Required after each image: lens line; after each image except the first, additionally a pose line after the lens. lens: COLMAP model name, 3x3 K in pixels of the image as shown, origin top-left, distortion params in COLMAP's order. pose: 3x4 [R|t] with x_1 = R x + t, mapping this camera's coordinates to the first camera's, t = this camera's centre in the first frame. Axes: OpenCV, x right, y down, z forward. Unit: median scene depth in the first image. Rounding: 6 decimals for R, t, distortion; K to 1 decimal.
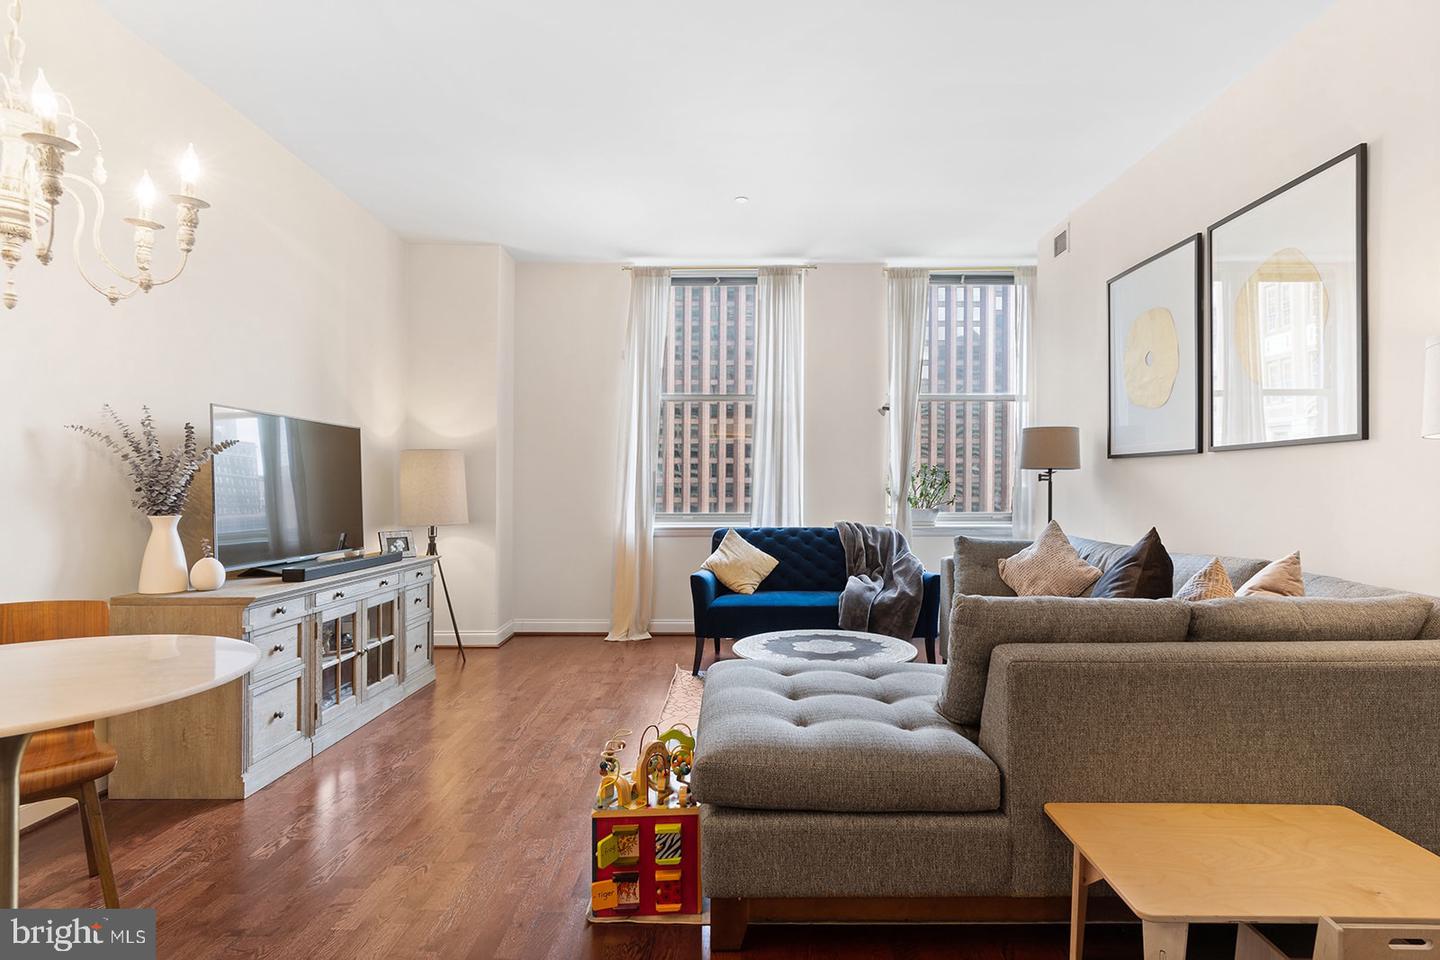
lens RADIAL K [[744.1, 0, 715.4], [0, 744.1, 487.3], [0, 0, 1]] dist [-0.003731, 0.000827]
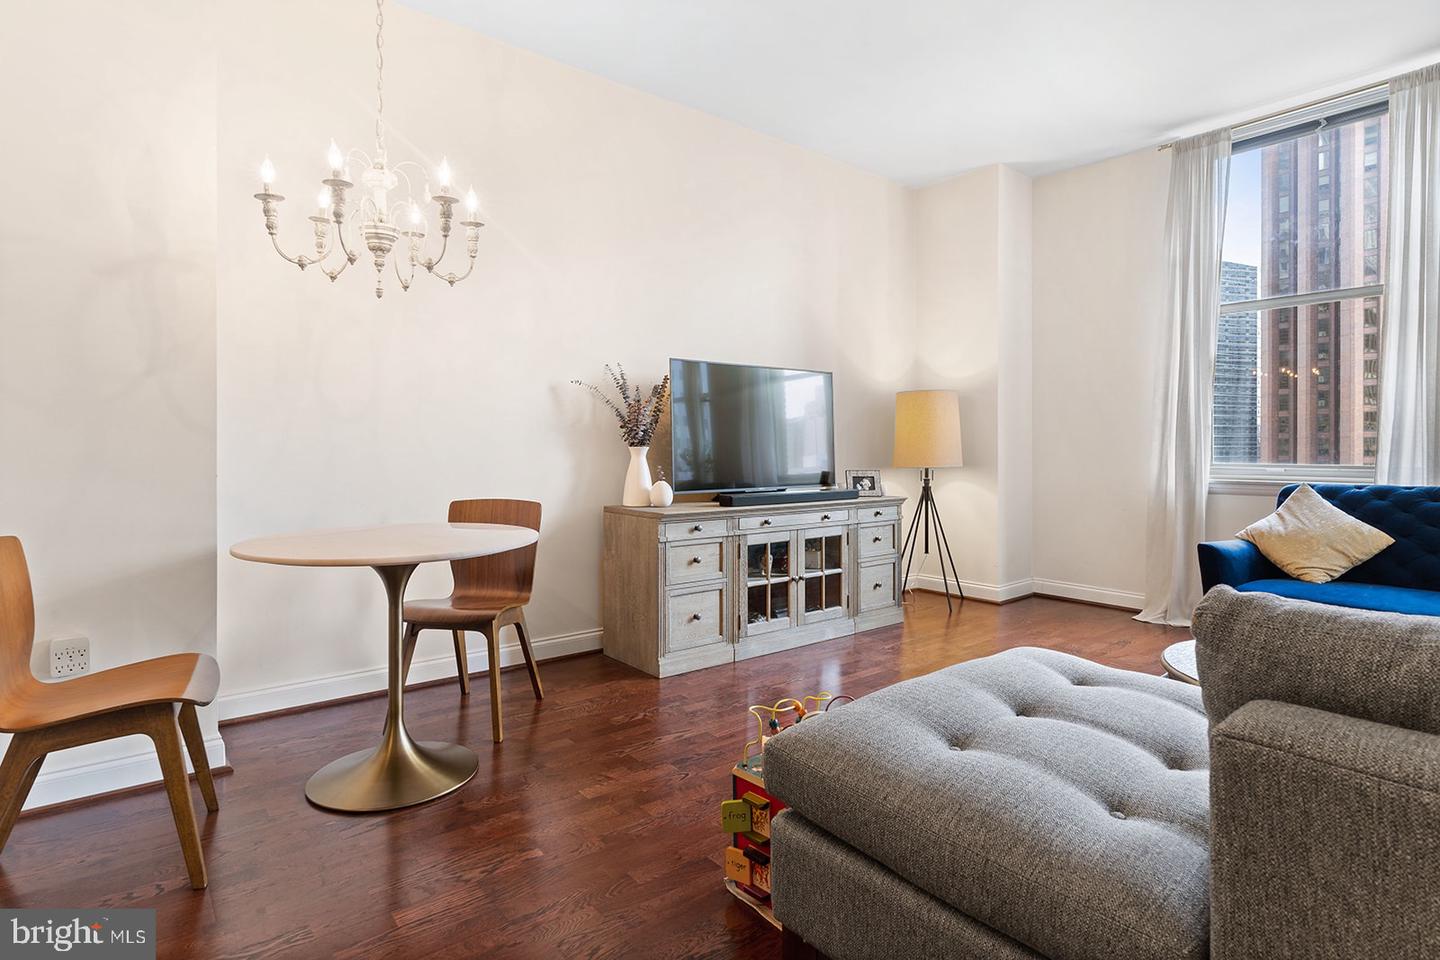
lens RADIAL K [[743.4, 0, 741.0], [0, 743.4, 444.0], [0, 0, 1]] dist [-0.003211, 0.000936]
pose [[0.638595, -0.000668, -0.769543, 0.320908], [0.000150, 1.000000, -0.000743, 0.028963], [0.769543, 0.000359, 0.638595, 0.264427]]
